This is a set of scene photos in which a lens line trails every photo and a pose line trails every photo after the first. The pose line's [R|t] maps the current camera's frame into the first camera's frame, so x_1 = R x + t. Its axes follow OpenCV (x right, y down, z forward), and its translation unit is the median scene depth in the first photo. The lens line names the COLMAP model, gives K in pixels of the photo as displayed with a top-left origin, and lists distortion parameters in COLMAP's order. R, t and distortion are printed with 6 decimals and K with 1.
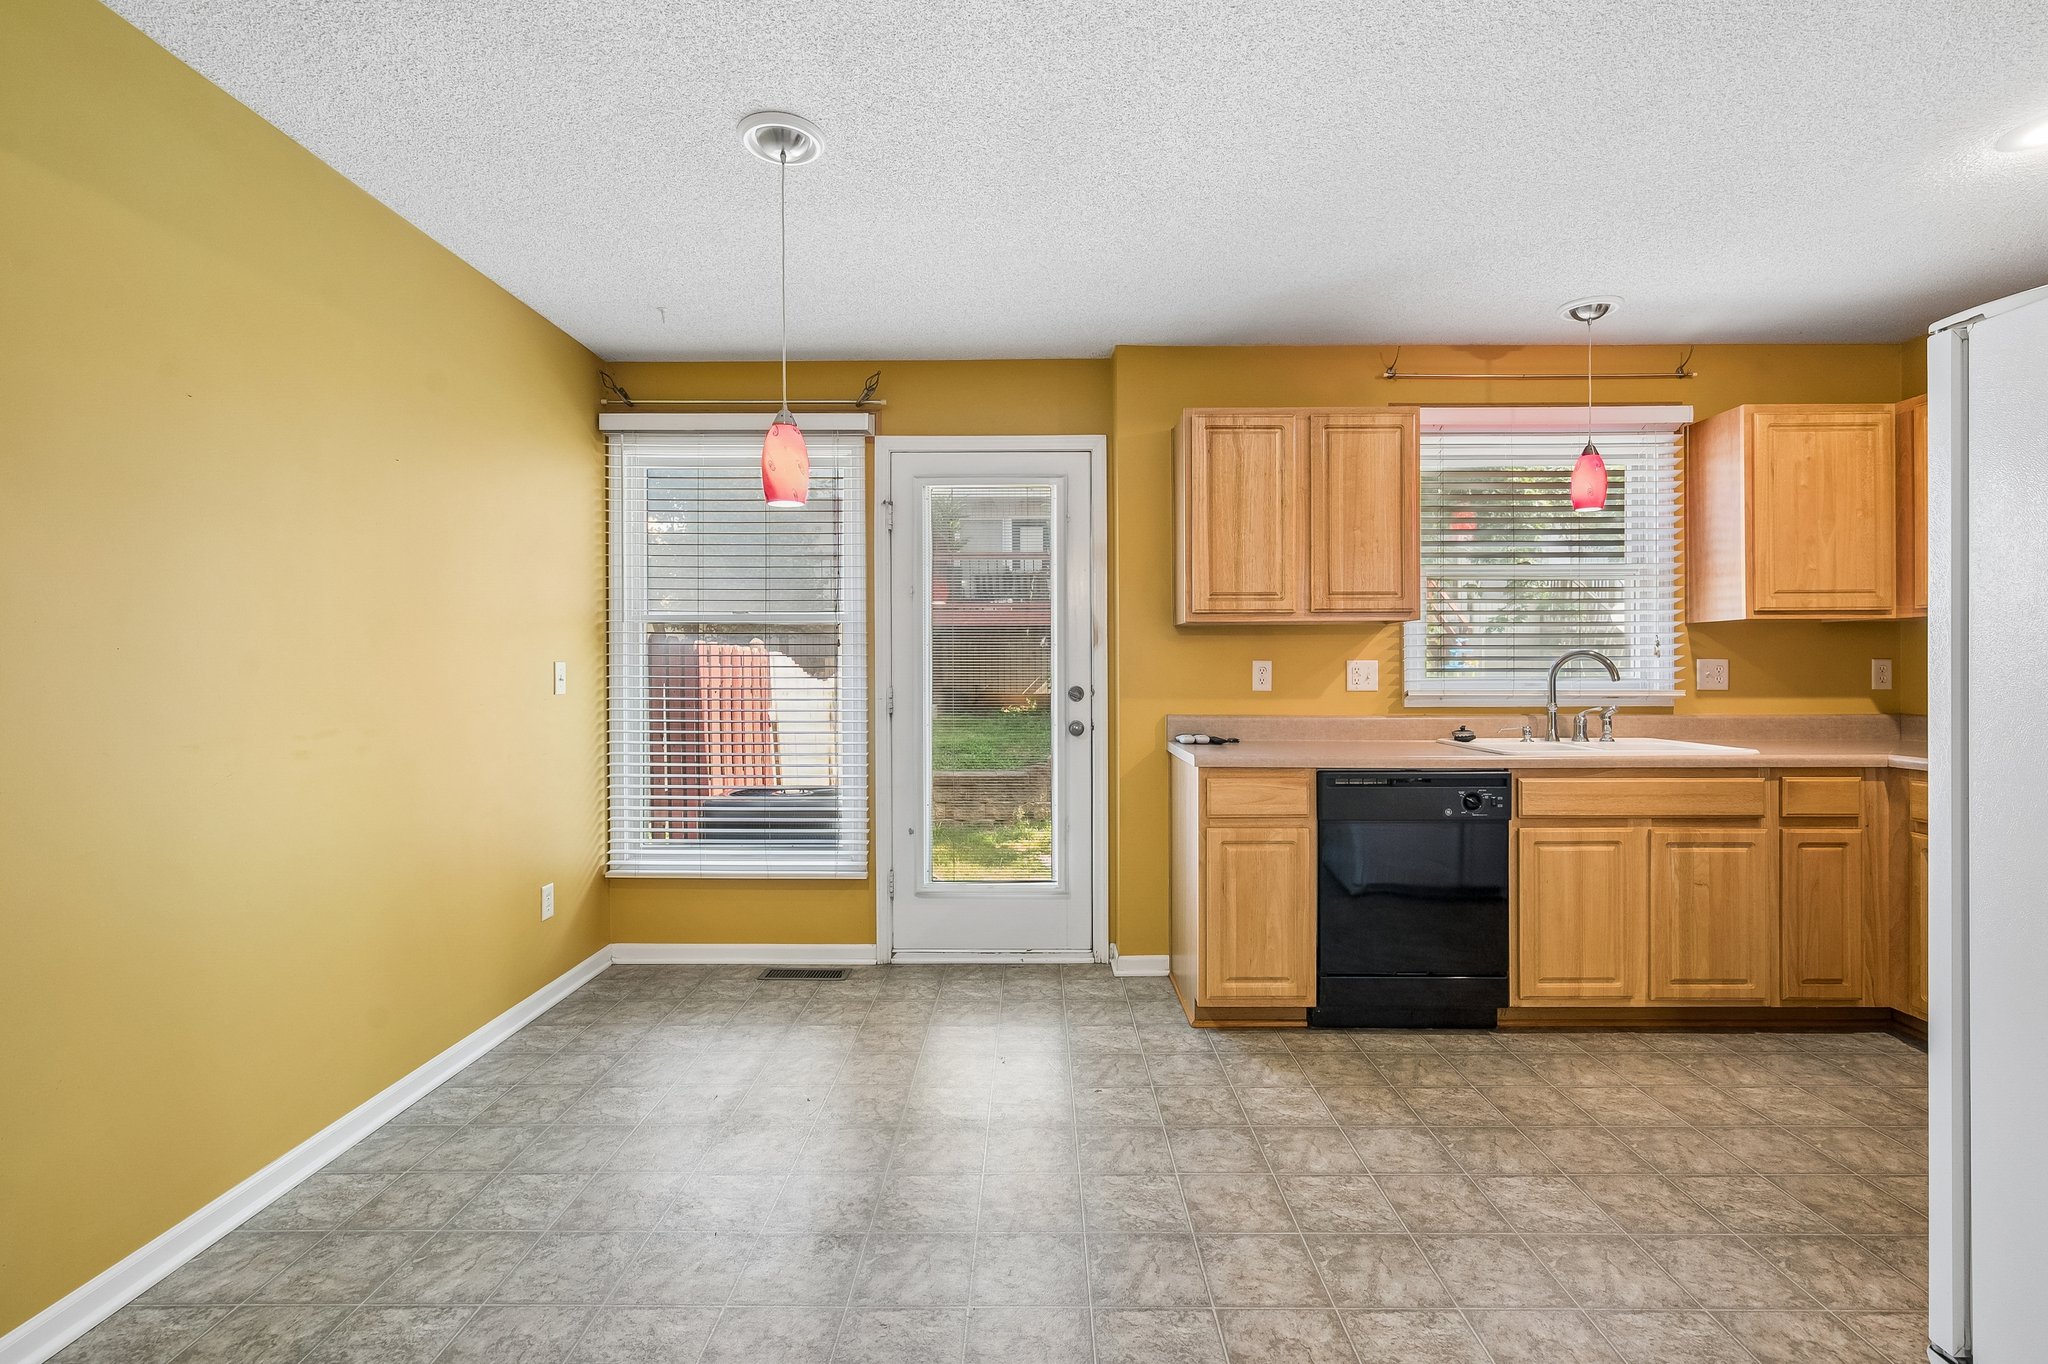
lens RADIAL K [[921.1, 0, 1032.7], [0, 921.1, 673.1], [0, 0, 1]] dist [0.001107, -0.000011]
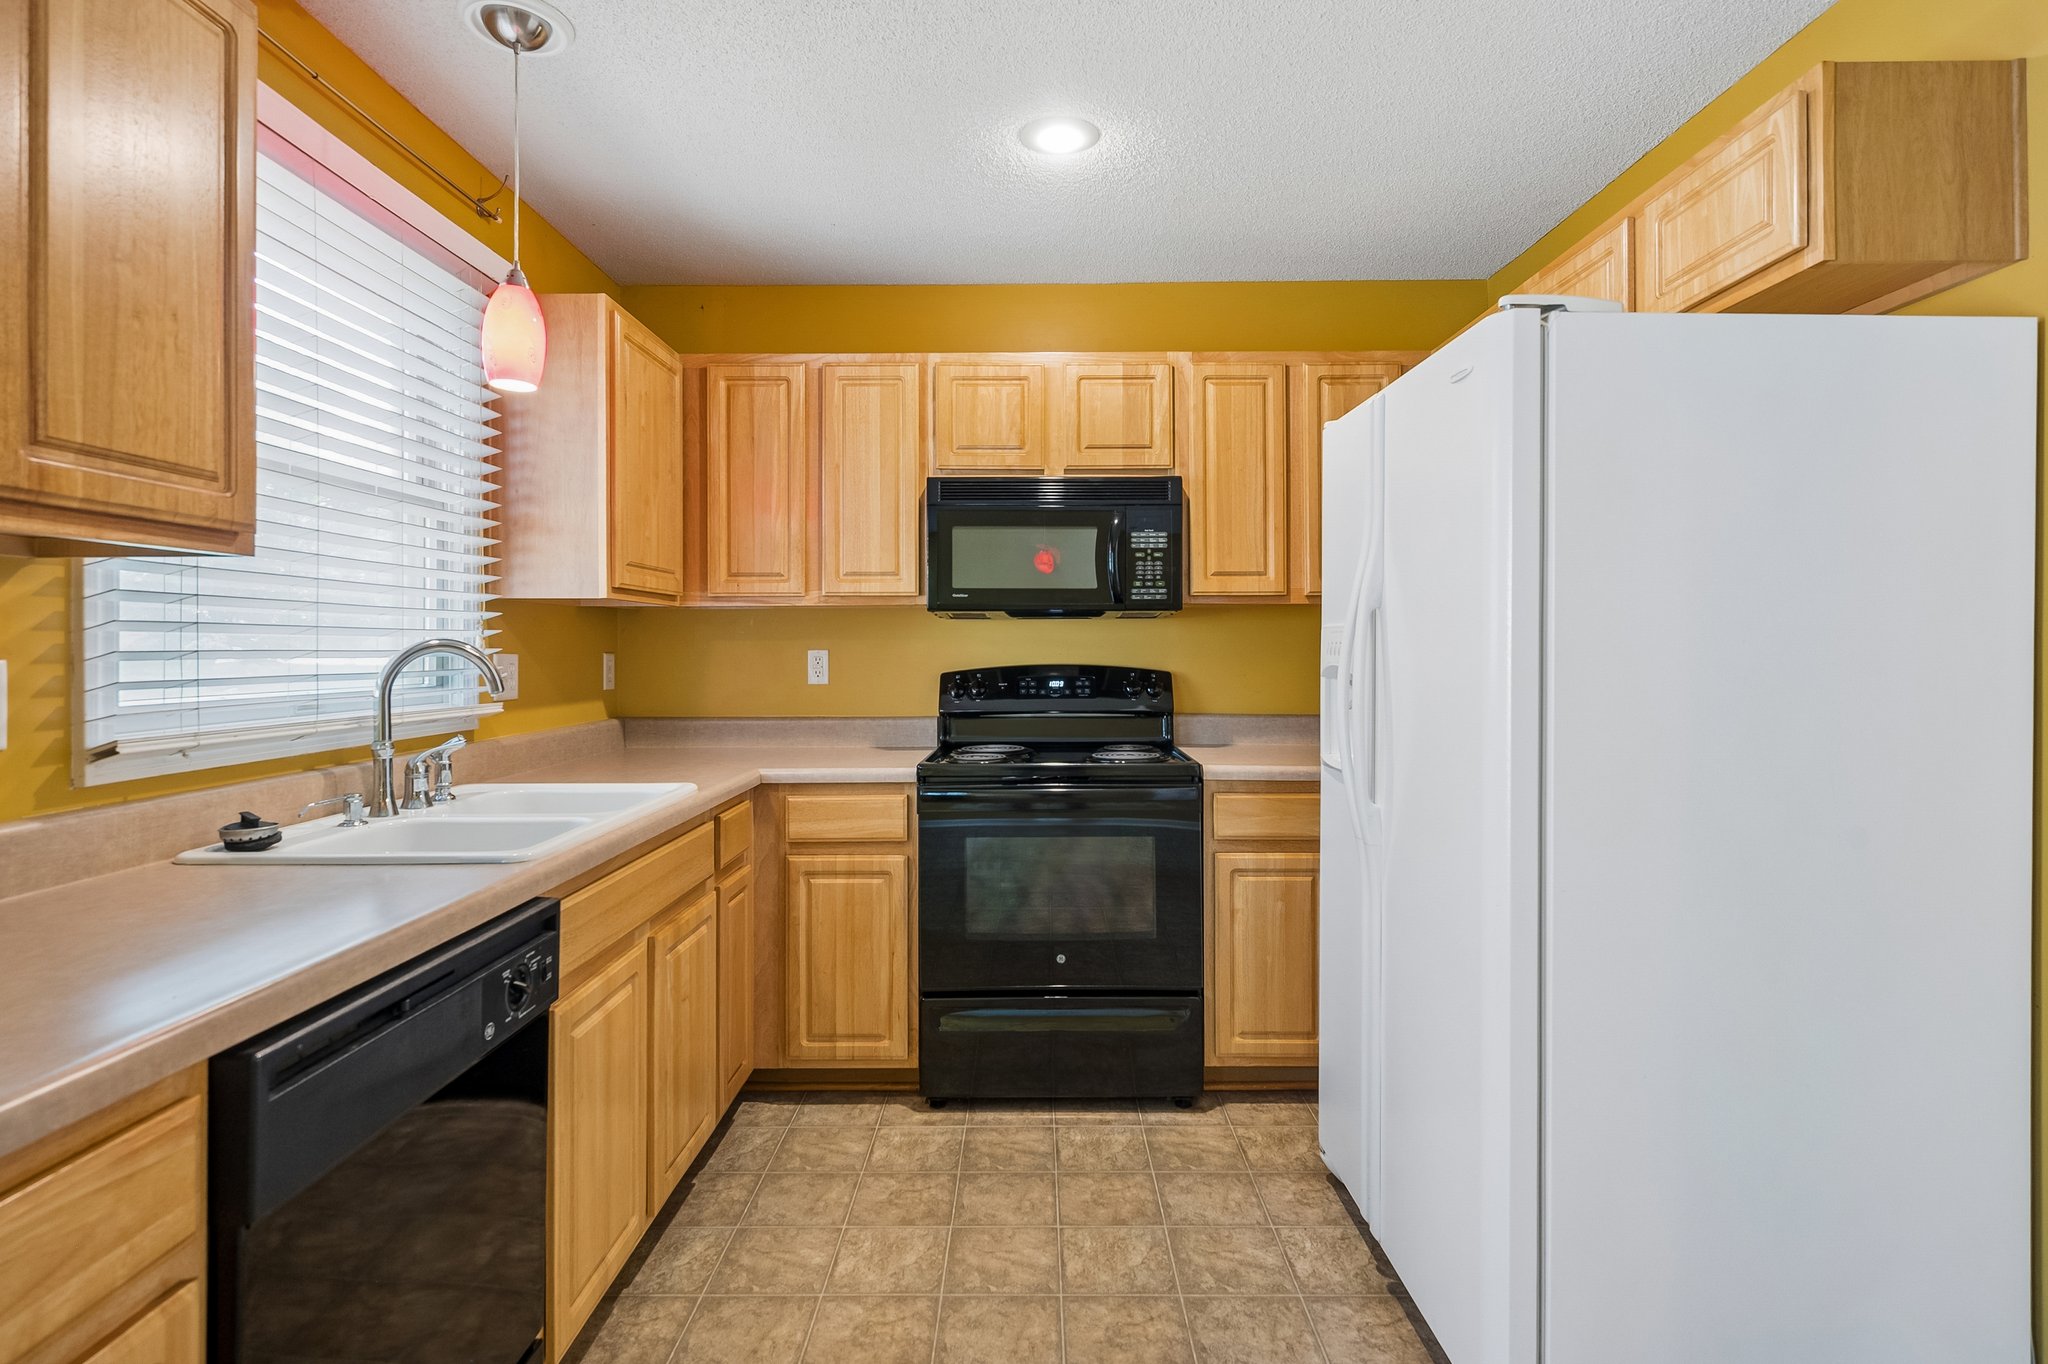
lens RADIAL K [[1037.0, 0, 1056.0], [0, 1037.0, 643.6], [0, 0, 1]] dist [-0.004856, -0.002341]
pose [[-0.002681, 0.006887, 0.999973, -0.014760], [0.007551, 0.999948, -0.006867, -0.015737], [-0.999968, 0.007533, -0.002733, 0.648758]]
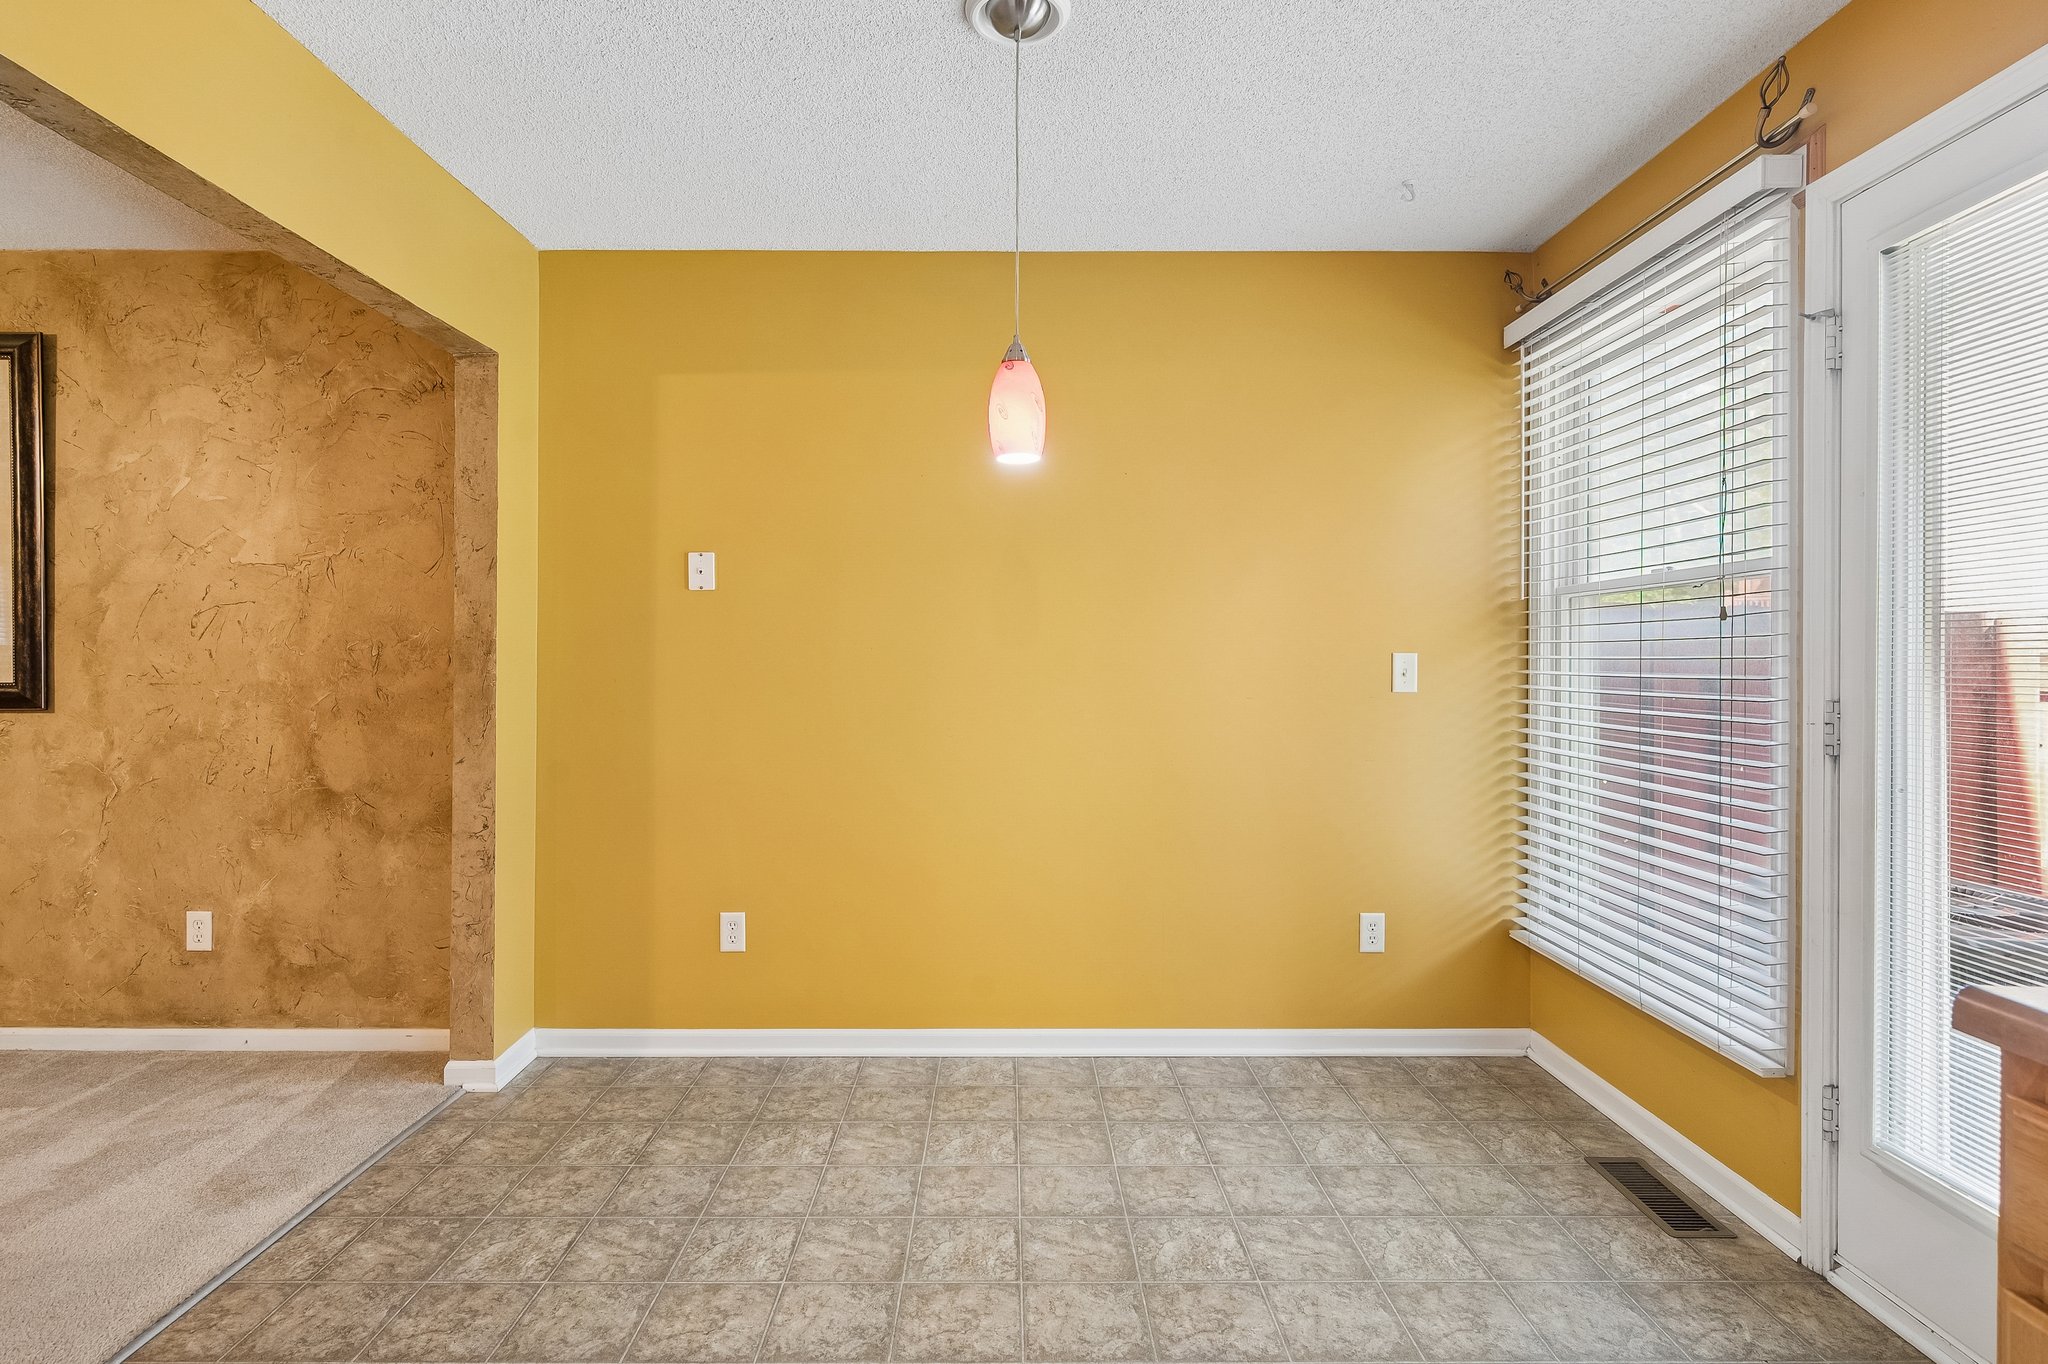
lens RADIAL K [[1033.6, 0, 1012.6], [0, 1033.6, 665.0], [0, 0, 1]] dist [0.001093, -0.001017]
pose [[0.007814, 0.004685, -0.999958, 0.422572], [-0.005855, 0.999972, 0.004639, -0.002898], [0.999952, 0.005818, 0.007841, 0.644280]]
